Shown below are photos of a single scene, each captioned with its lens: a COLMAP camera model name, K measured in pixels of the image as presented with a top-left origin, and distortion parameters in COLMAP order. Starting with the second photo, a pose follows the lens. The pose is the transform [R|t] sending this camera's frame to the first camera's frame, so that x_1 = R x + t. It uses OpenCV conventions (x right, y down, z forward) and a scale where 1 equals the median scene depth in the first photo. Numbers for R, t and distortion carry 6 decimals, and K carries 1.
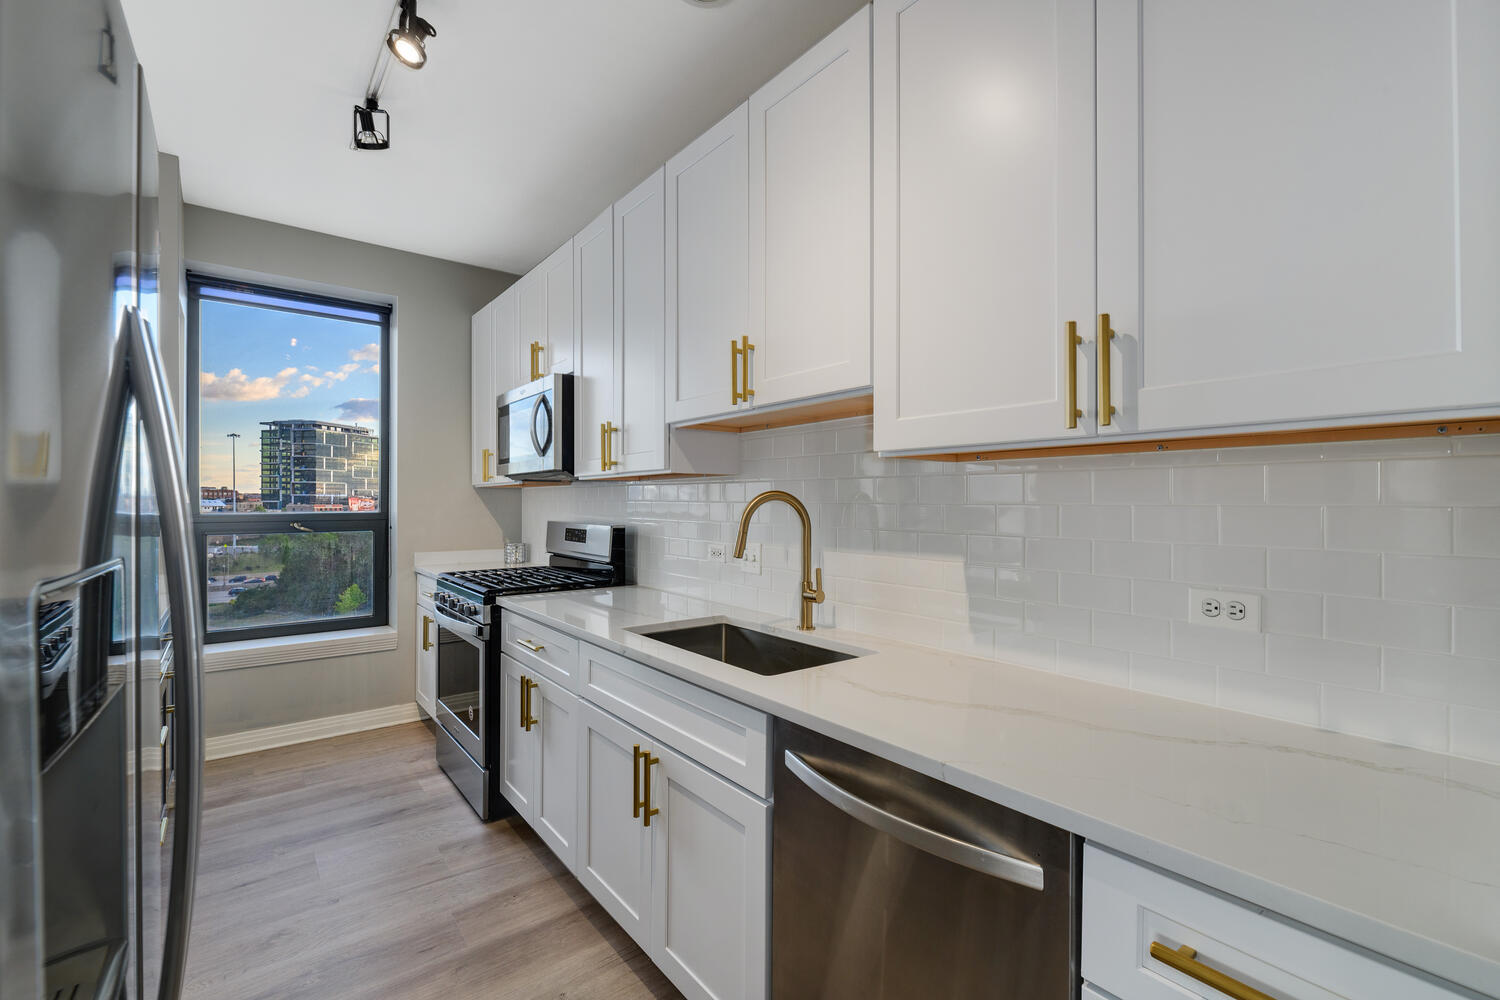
lens RADIAL K [[677.6, 0, 709.5], [0, 677.6, 499.9], [0, 0, 1]] dist [0.017542, -0.000227]
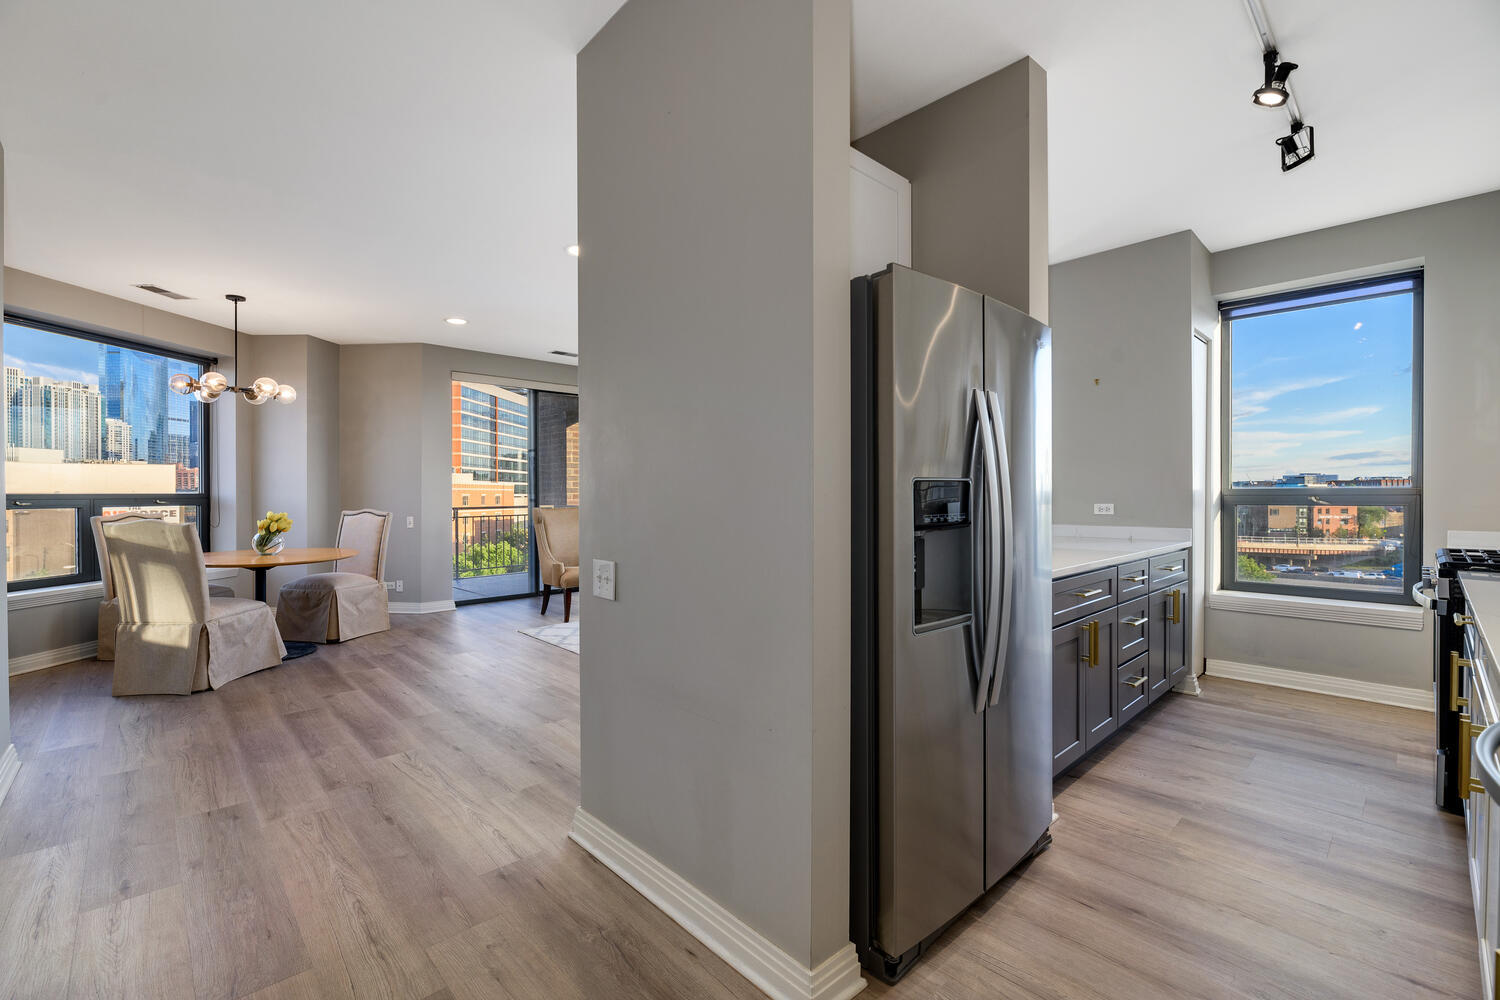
lens RADIAL K [[629.5, 0, 760.7], [0, 629.5, 497.6], [0, 0, 1]] dist [-0.004802, -0.000489]
pose [[0.138988, 0.006281, -0.990274, 0.343844], [0.003750, 0.999969, 0.006869, 0.030767], [0.990287, -0.004669, 0.138961, -0.040169]]
